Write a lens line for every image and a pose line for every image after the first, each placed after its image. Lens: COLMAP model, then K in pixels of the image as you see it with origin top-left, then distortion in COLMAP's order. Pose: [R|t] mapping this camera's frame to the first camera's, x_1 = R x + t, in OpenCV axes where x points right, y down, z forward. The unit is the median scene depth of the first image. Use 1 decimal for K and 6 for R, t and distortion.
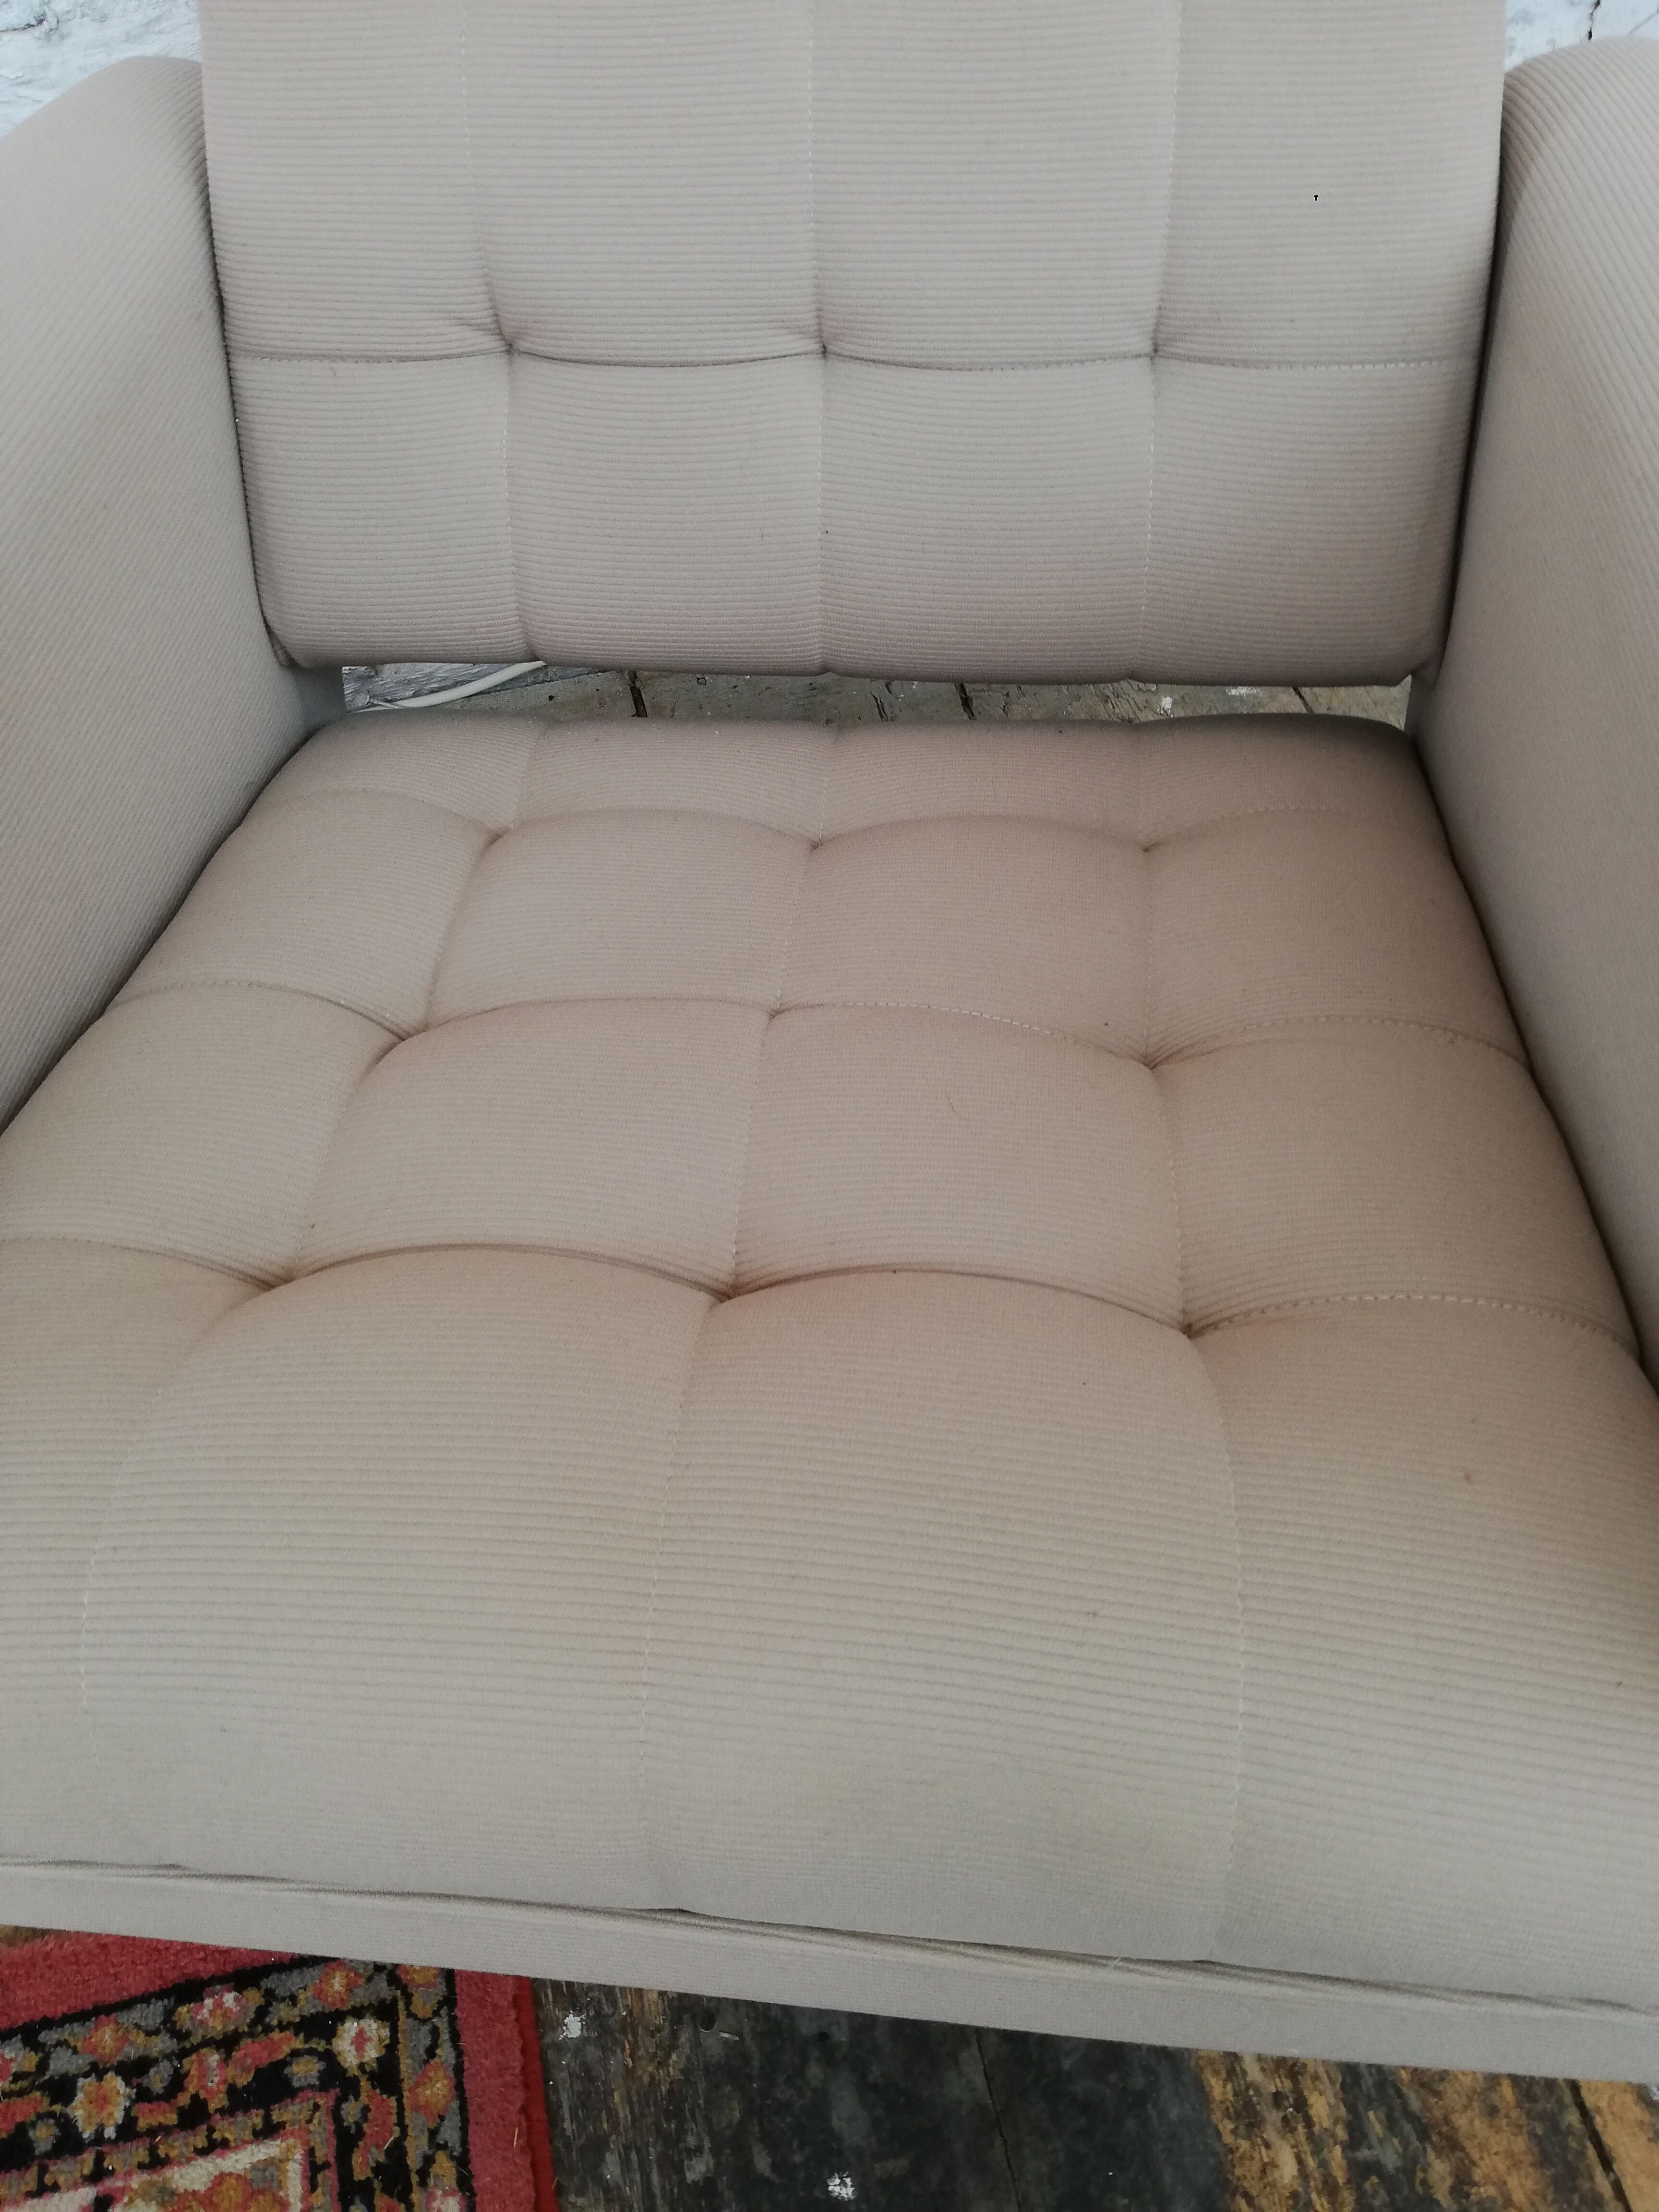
lens RADIAL K [[1696.8, 0, 833.6], [0, 1696.8, 1126.9], [0, 0, 1]] dist [0.033472, -0.057888]
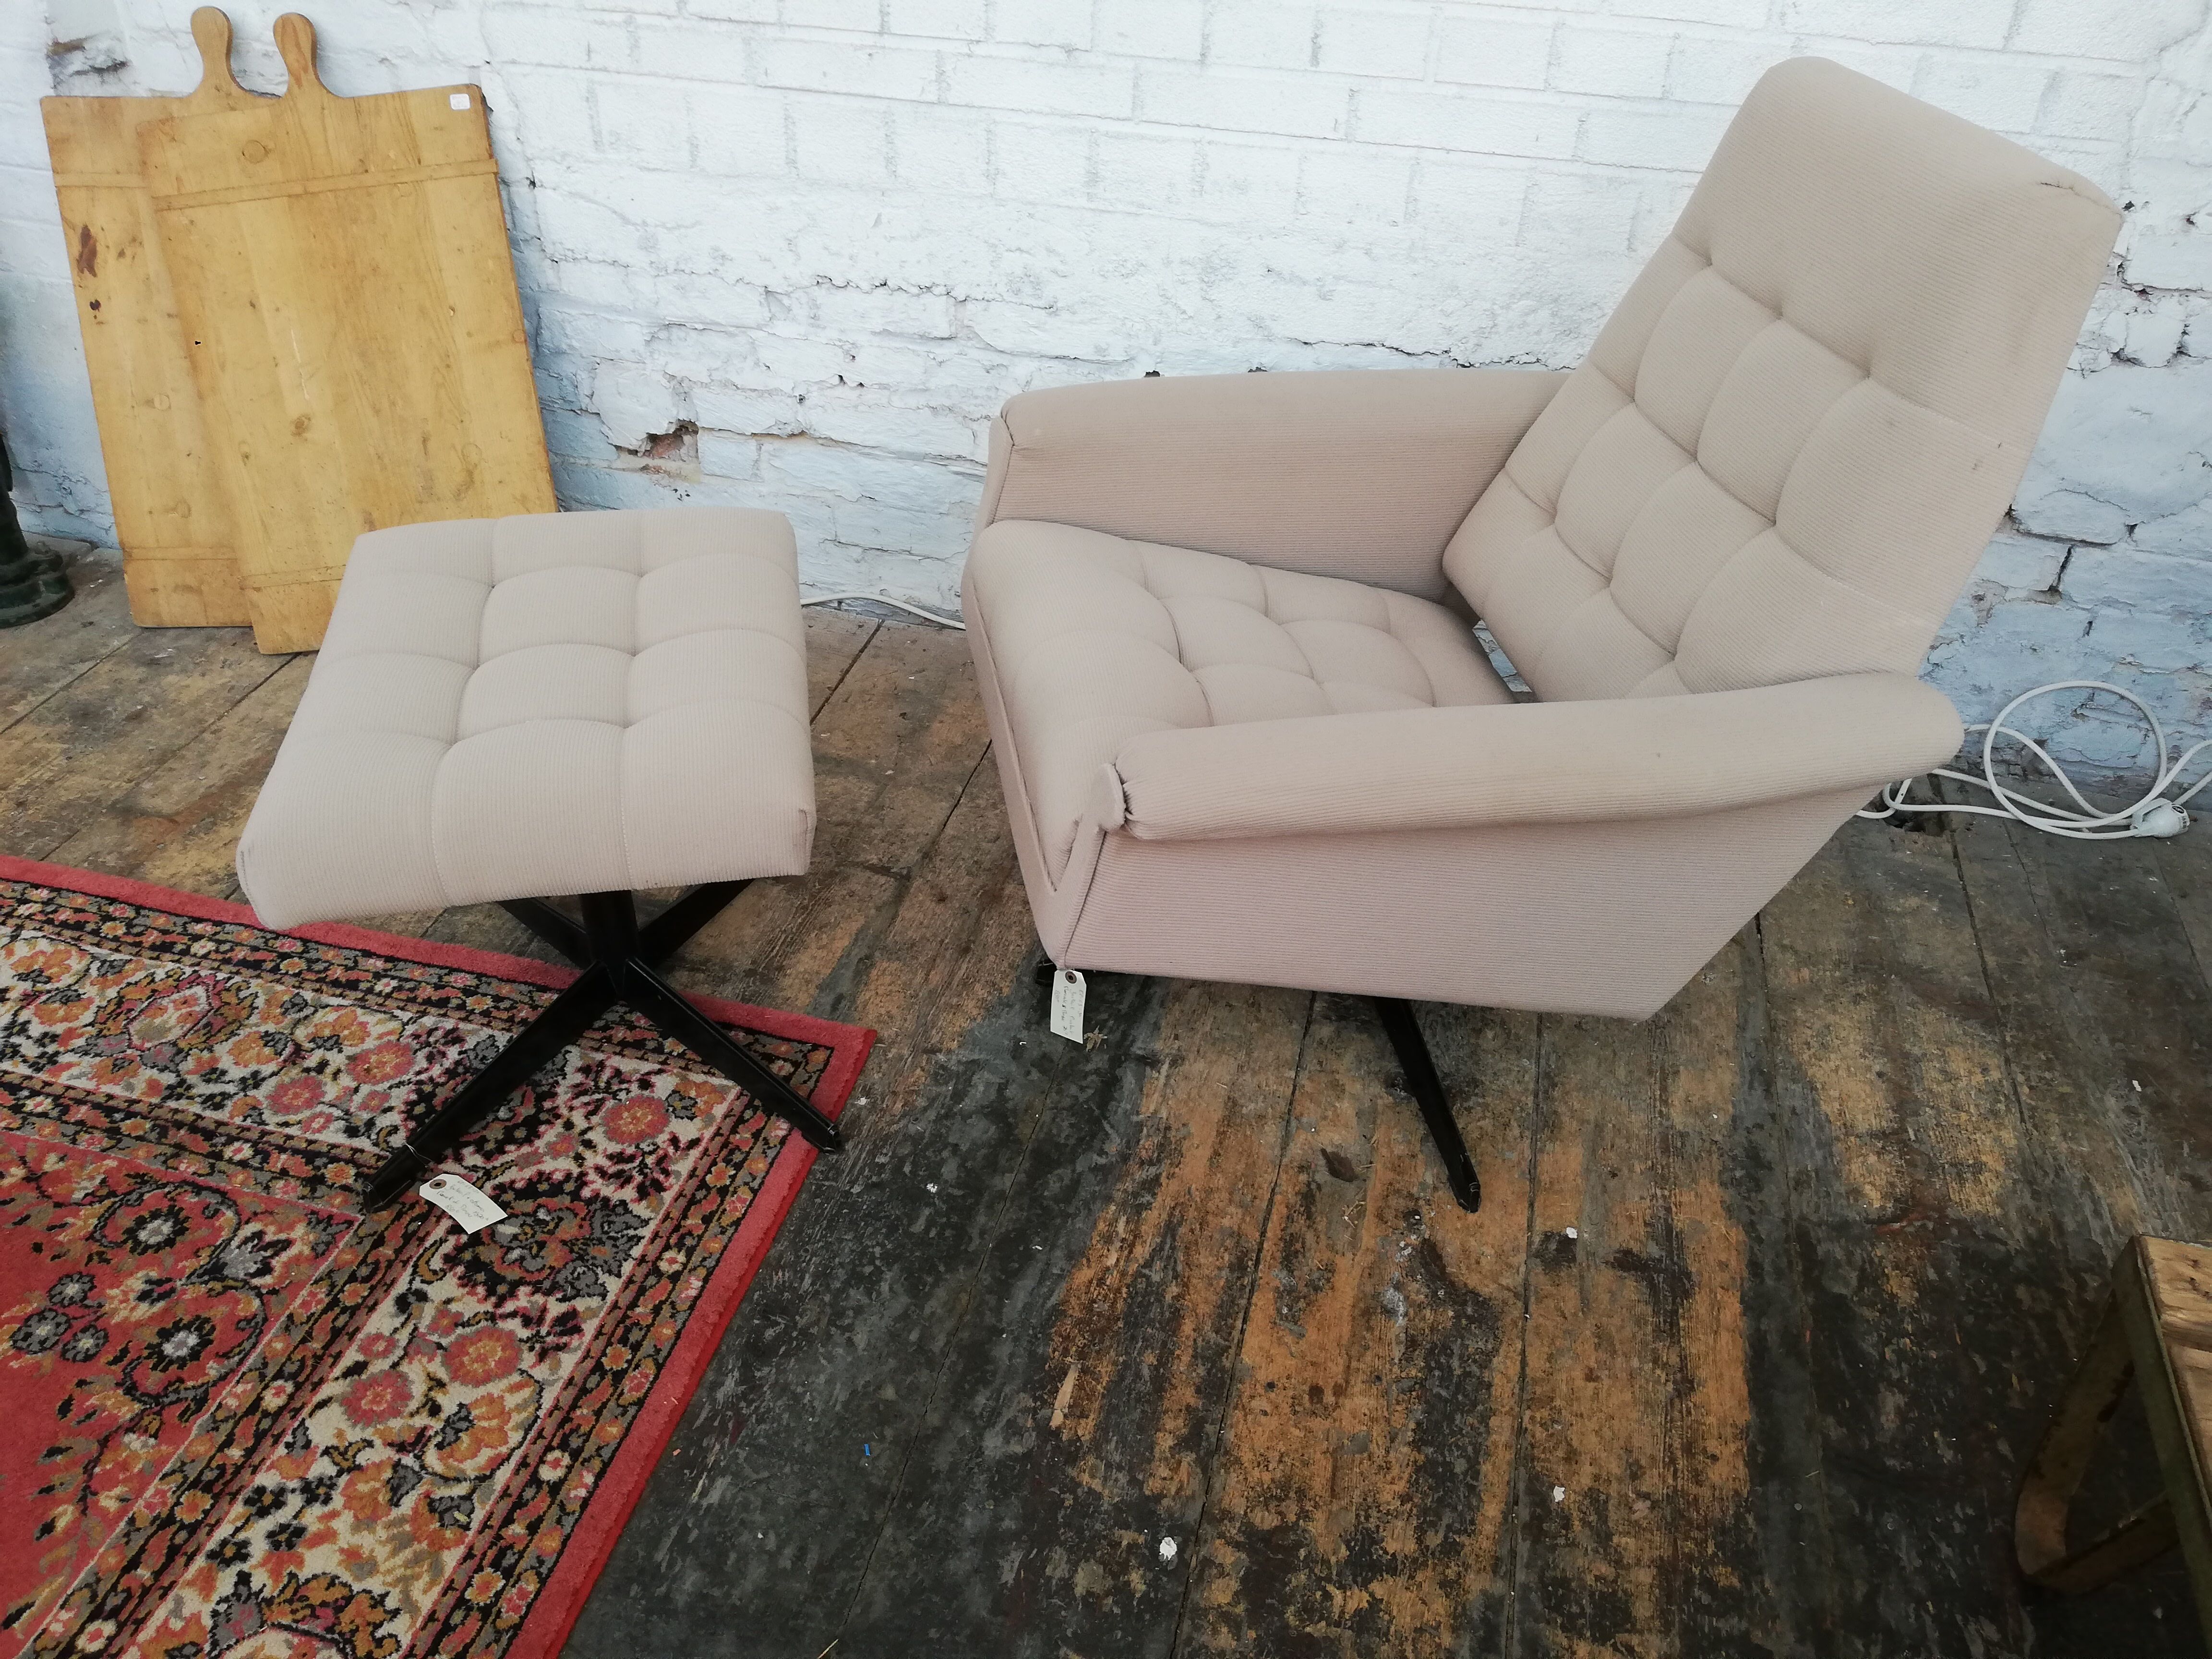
lens RADIAL K [[1658.0, 0, 1114.1], [0, 1658.0, 814.5], [0, 0, 1]] dist [0.052419, -0.077479]
pose [[0.887507, 0.338701, -0.312430, 0.703367], [-0.415291, 0.881720, -0.223838, 0.555832], [0.199662, 0.328407, 0.923192, -1.083278]]
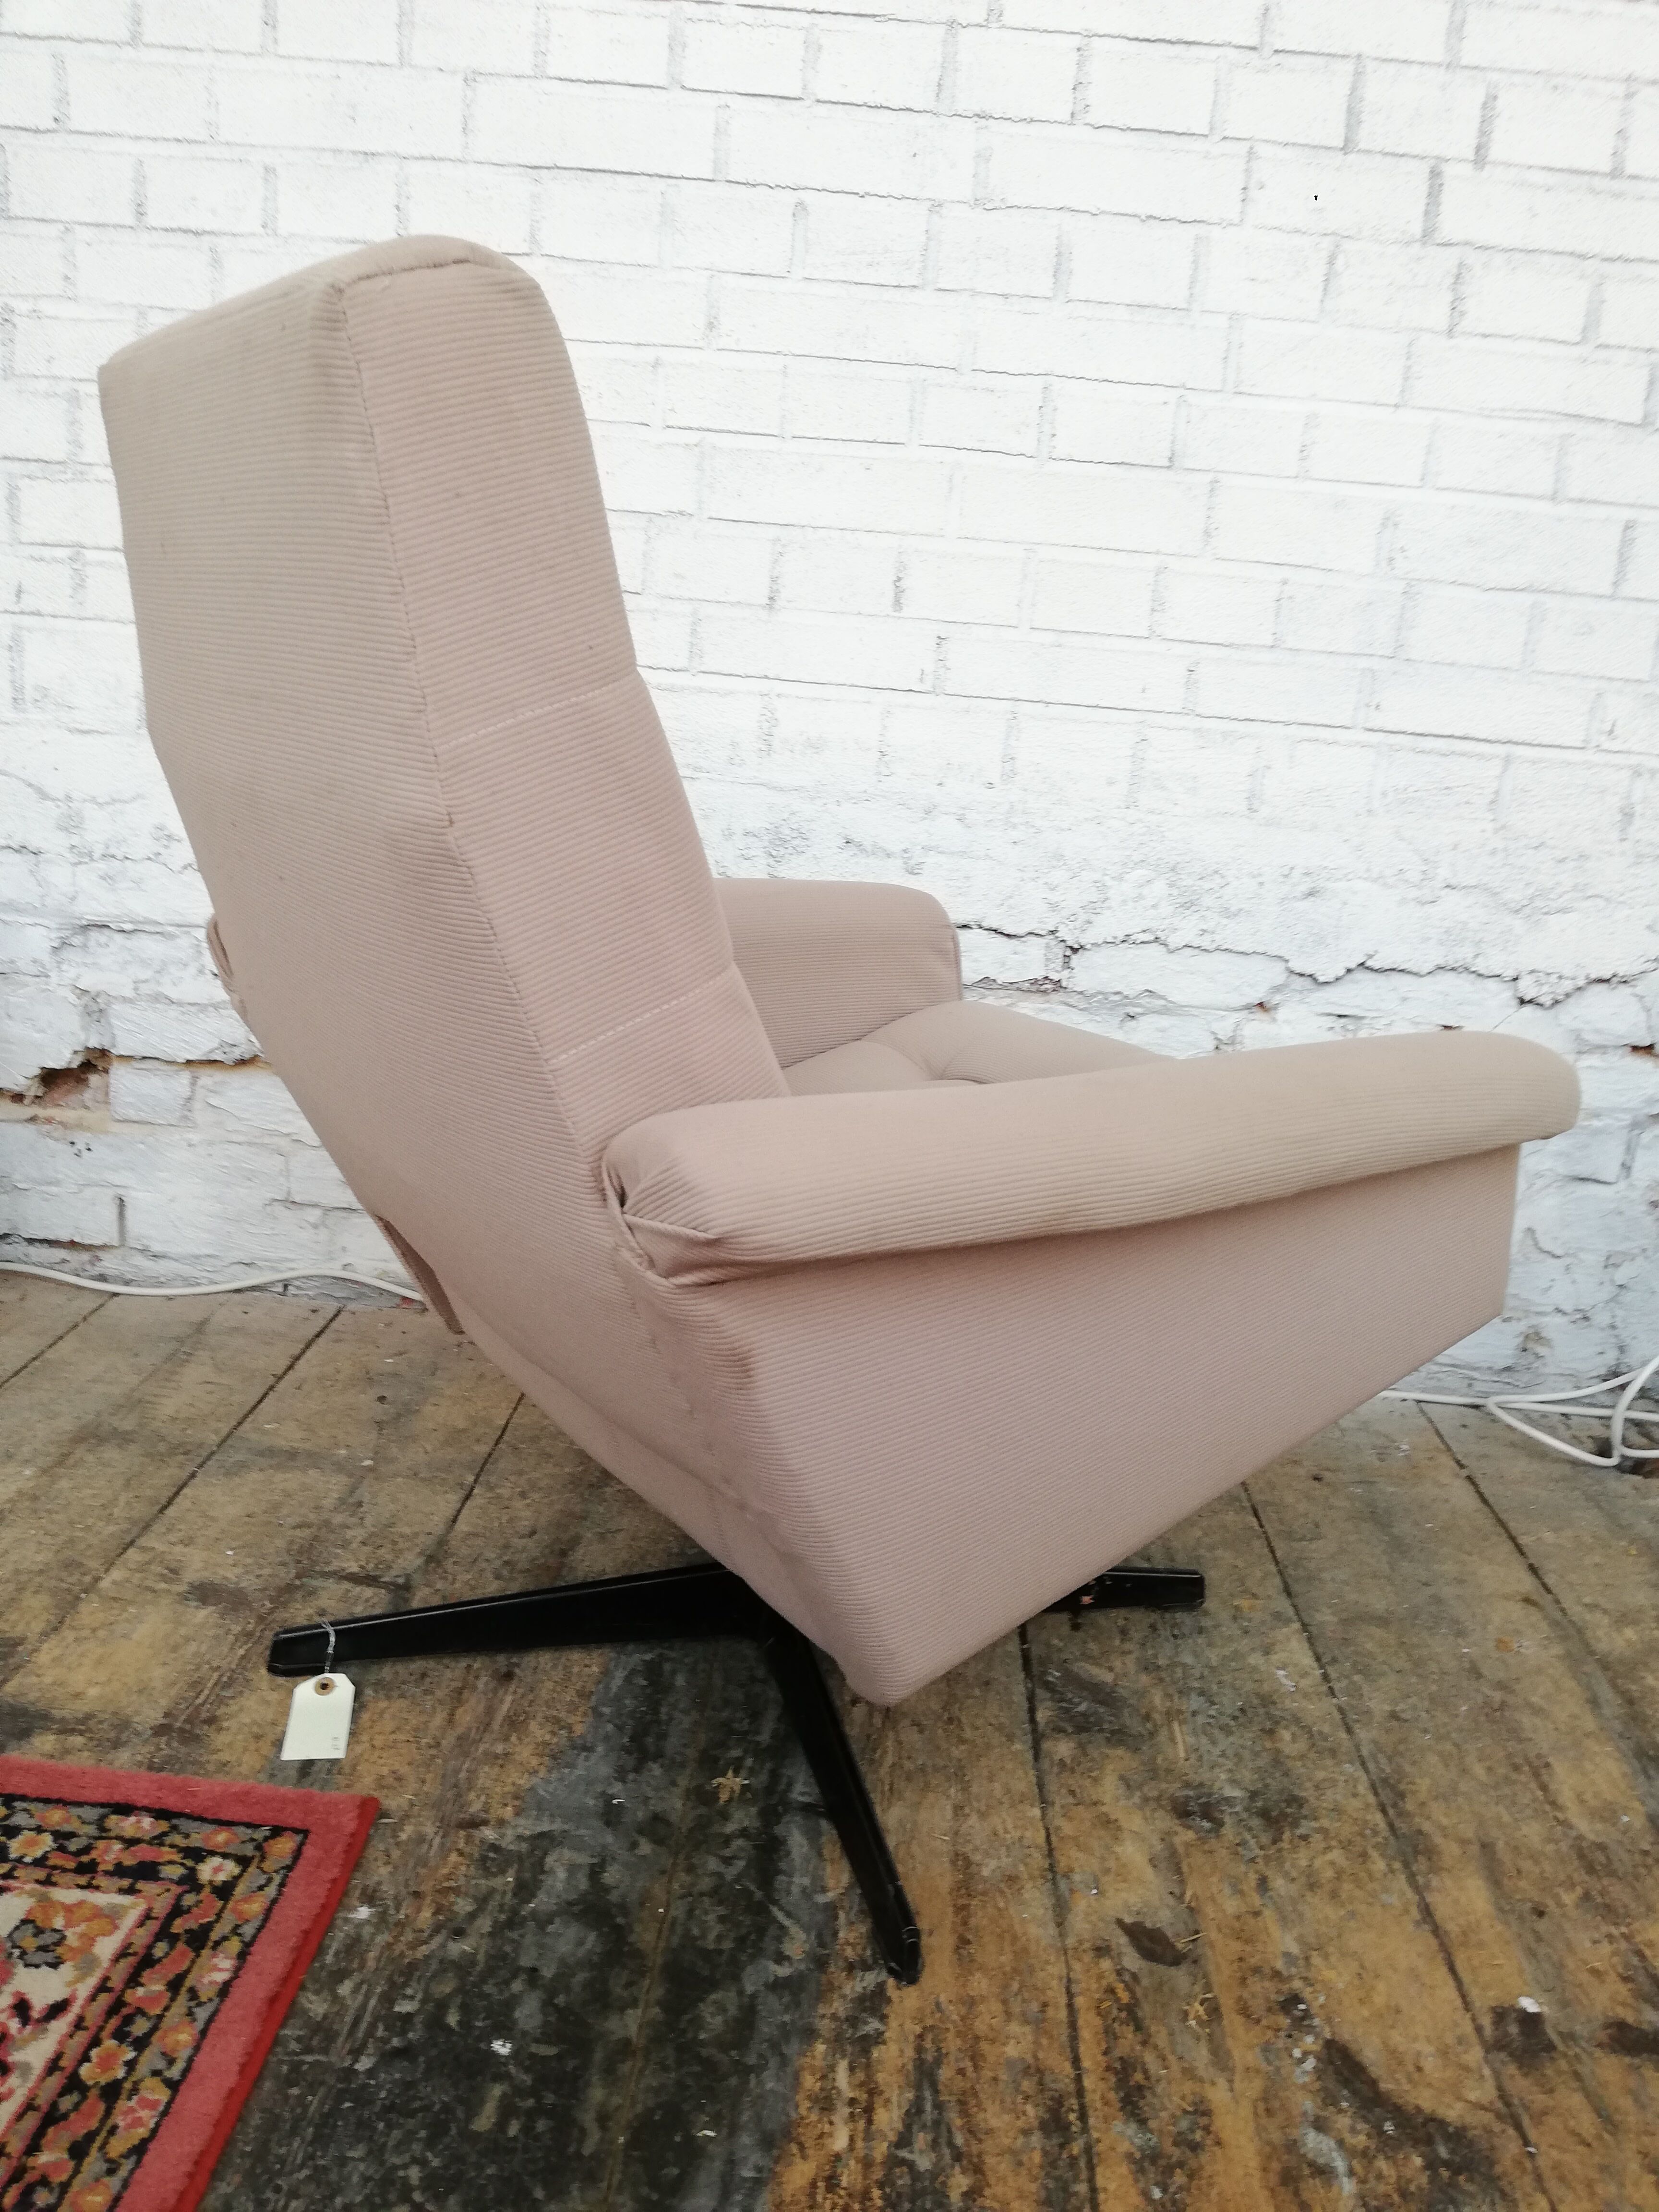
lens RADIAL K [[1662.9, 0, 835.2], [0, 1662.9, 1111.6], [0, 0, 1]] dist [0.041841, -0.060059]
pose [[0.953472, 0.200895, -0.224794, 0.366875], [-0.297864, 0.742889, -0.599493, 0.747269], [0.046562, 0.638558, 0.768164, -0.376443]]
